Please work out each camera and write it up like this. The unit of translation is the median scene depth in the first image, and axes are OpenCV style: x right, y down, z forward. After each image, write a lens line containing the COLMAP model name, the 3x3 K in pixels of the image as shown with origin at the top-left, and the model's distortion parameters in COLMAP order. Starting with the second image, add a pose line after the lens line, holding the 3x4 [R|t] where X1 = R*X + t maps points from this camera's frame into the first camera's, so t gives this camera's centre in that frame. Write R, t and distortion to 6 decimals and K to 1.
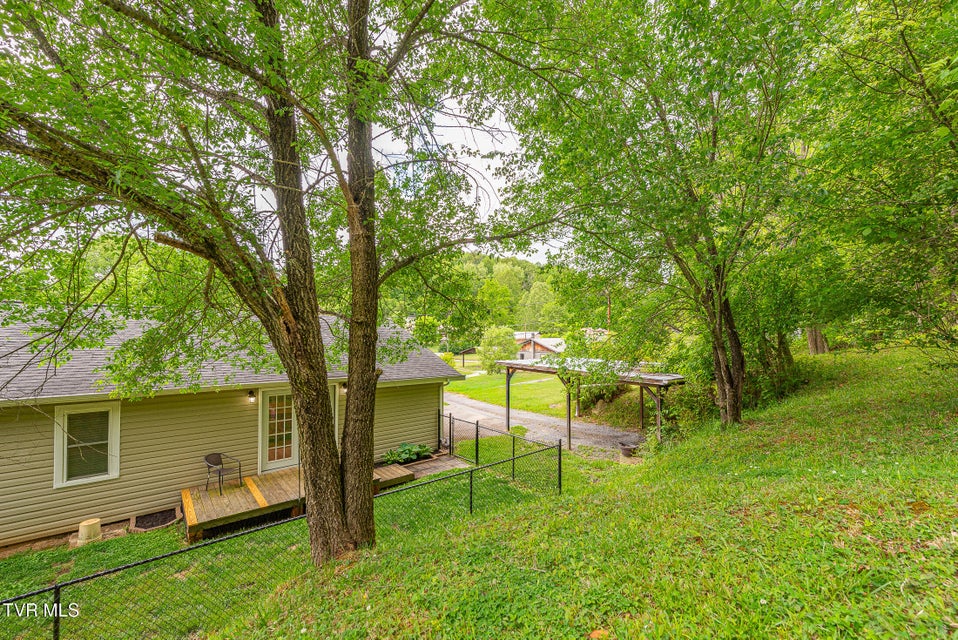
lens RADIAL K [[386.2, 0, 474.2], [0, 386.2, 334.3], [0, 0, 1]] dist [0.008755, -0.002789]
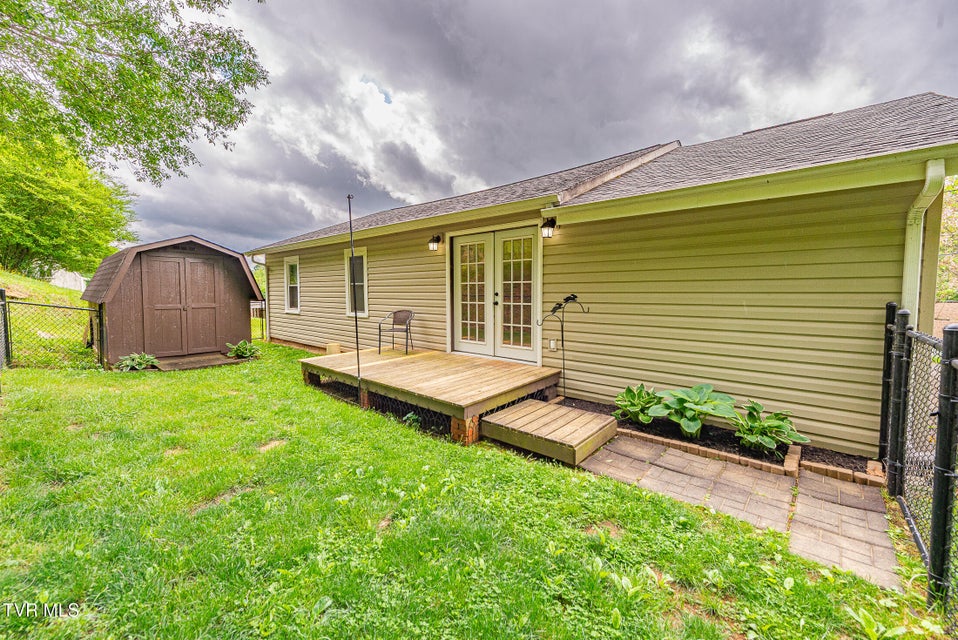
lens RADIAL K [[386.2, 0, 478.3], [0, 386.2, 312.5], [0, 0, 1]] dist [0.008755, -0.002789]
pose [[0.166706, 0.058210, -0.984287, 0.208478], [0.009195, 0.998121, 0.060585, 0.319604], [0.985964, -0.019150, 0.165858, 1.234309]]
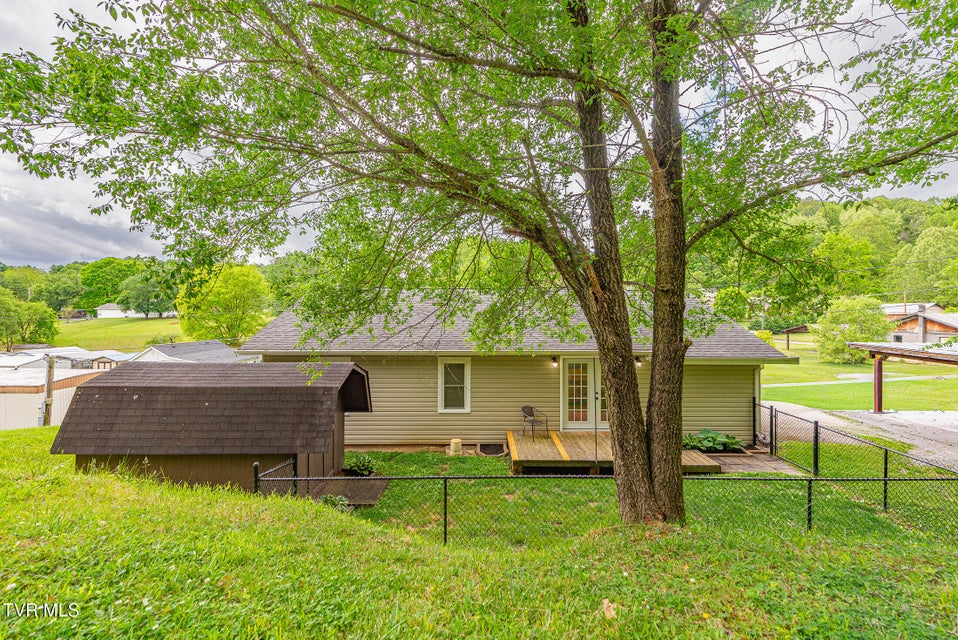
lens RADIAL K [[386.2, 0, 475.1], [0, 386.2, 316.0], [0, 0, 1]] dist [0.008755, -0.002789]
pose [[0.767205, 0.001650, -0.641400, -0.028976], [0.006019, 0.999934, 0.009773, 0.014388], [0.641374, -0.011358, 0.767145, -0.035100]]
